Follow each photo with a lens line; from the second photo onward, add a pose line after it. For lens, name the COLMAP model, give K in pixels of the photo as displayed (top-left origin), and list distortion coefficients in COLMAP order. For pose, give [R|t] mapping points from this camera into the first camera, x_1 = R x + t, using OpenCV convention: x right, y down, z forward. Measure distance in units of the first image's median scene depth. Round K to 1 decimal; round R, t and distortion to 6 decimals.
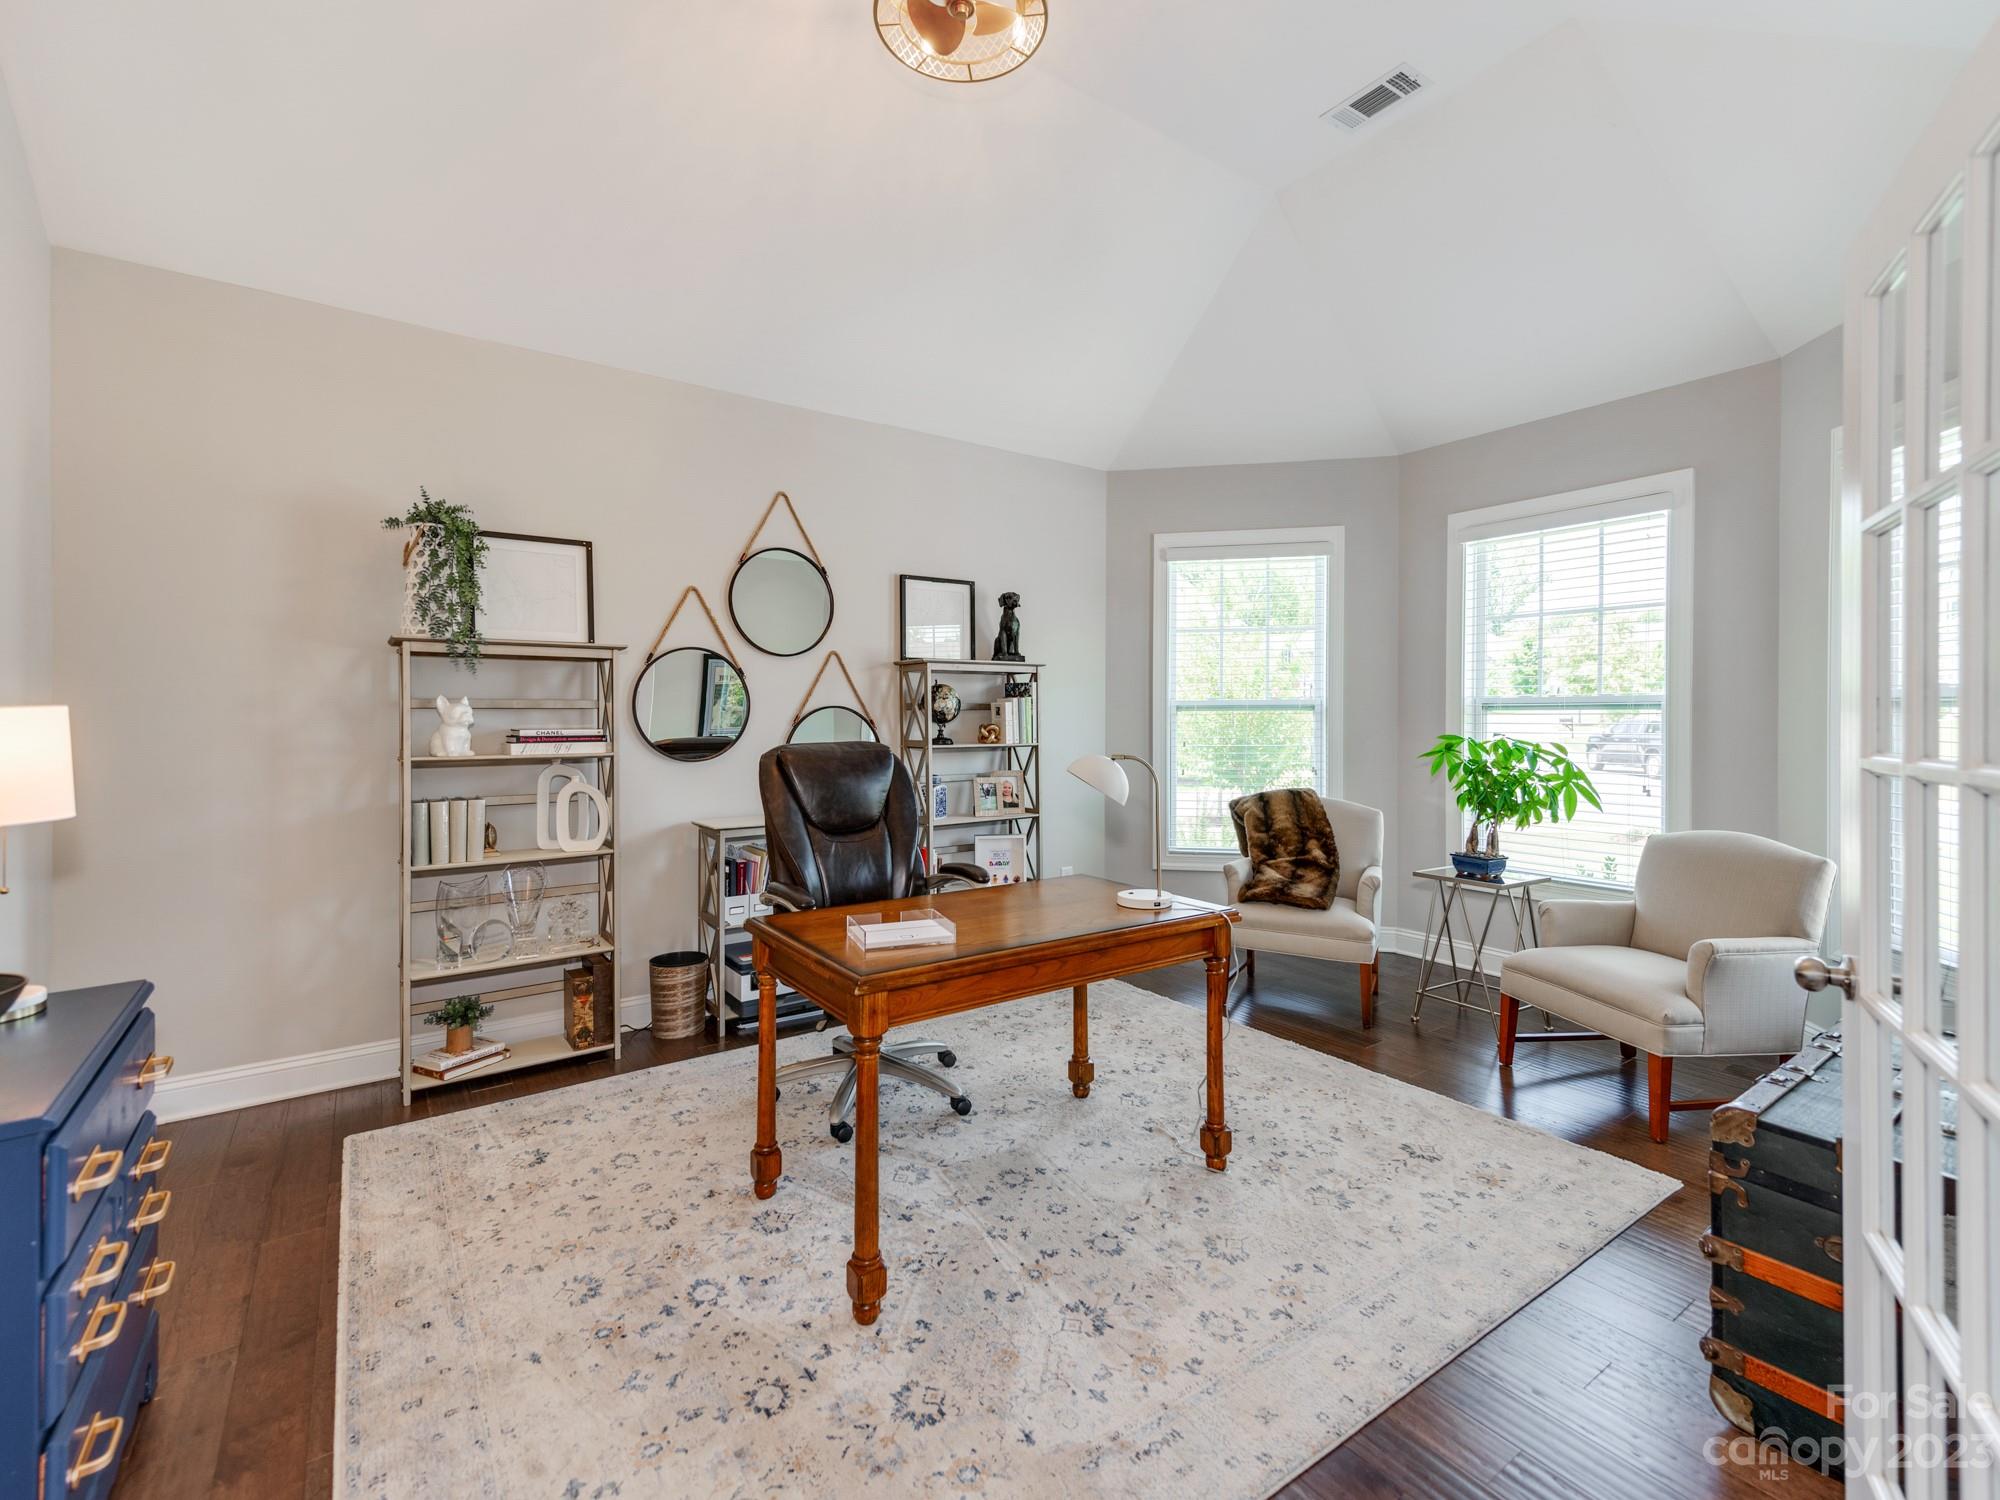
lens RADIAL K [[887.8, 0, 997.2], [0, 887.8, 714.9], [0, 0, 1]] dist [0.001854, -0.000288]
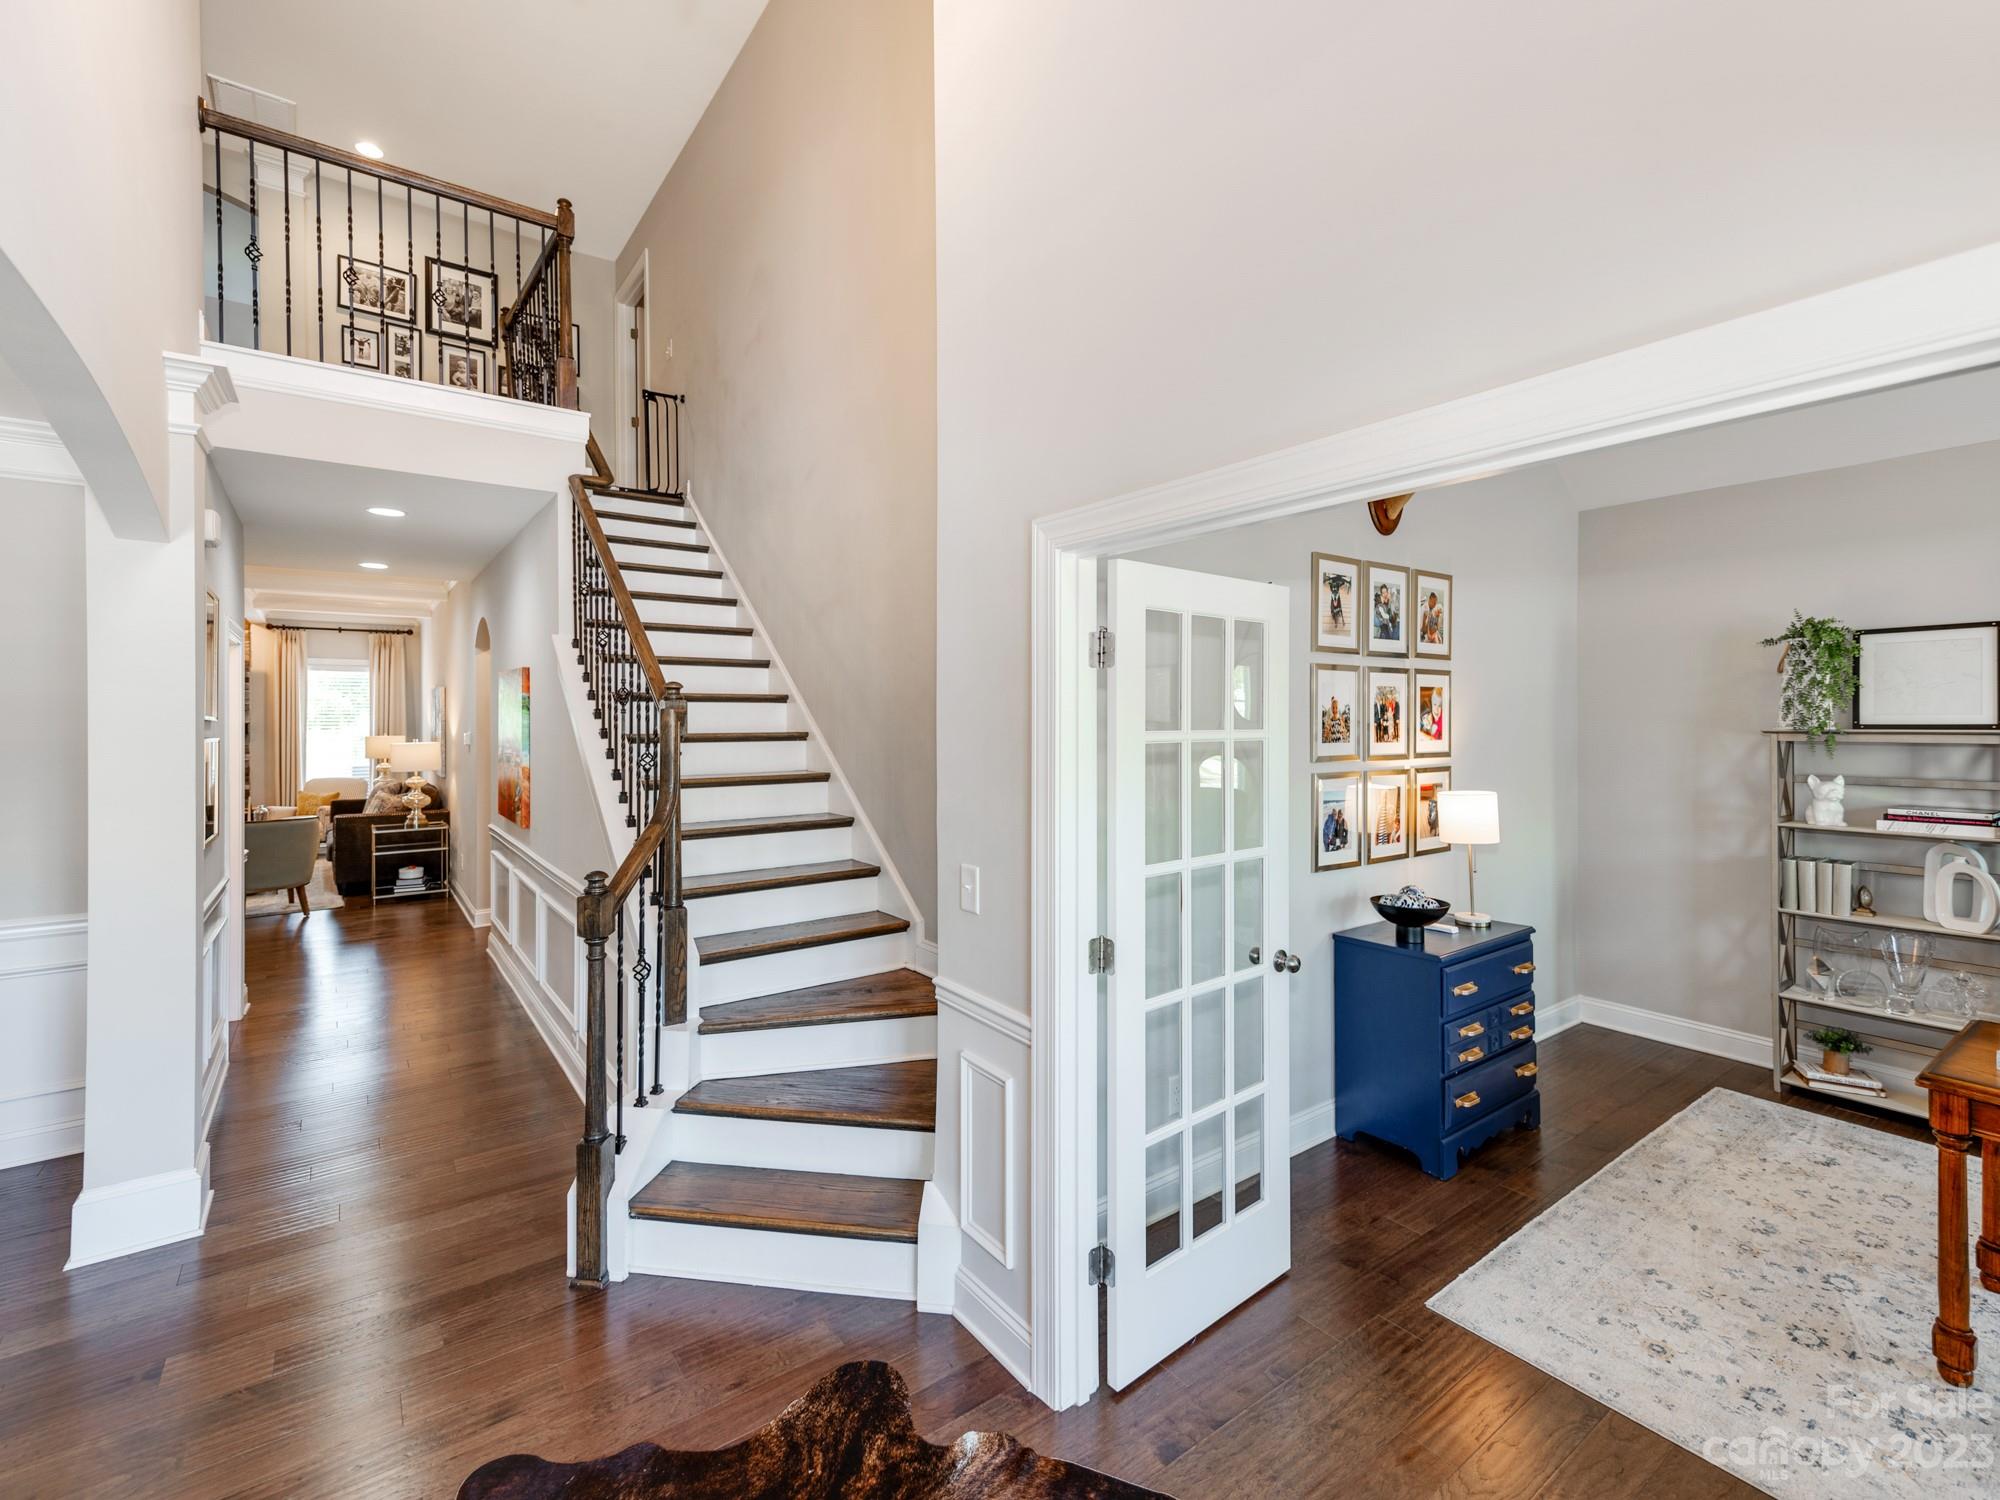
lens RADIAL K [[887.8, 0, 997.2], [0, 887.8, 714.9], [0, 0, 1]] dist [0.001854, -0.000288]
pose [[0.003406, -0.002151, -0.999992, 0.615135], [-0.001553, 0.999996, -0.002157, -0.102505], [0.999993, 0.001560, 0.003403, -0.138363]]
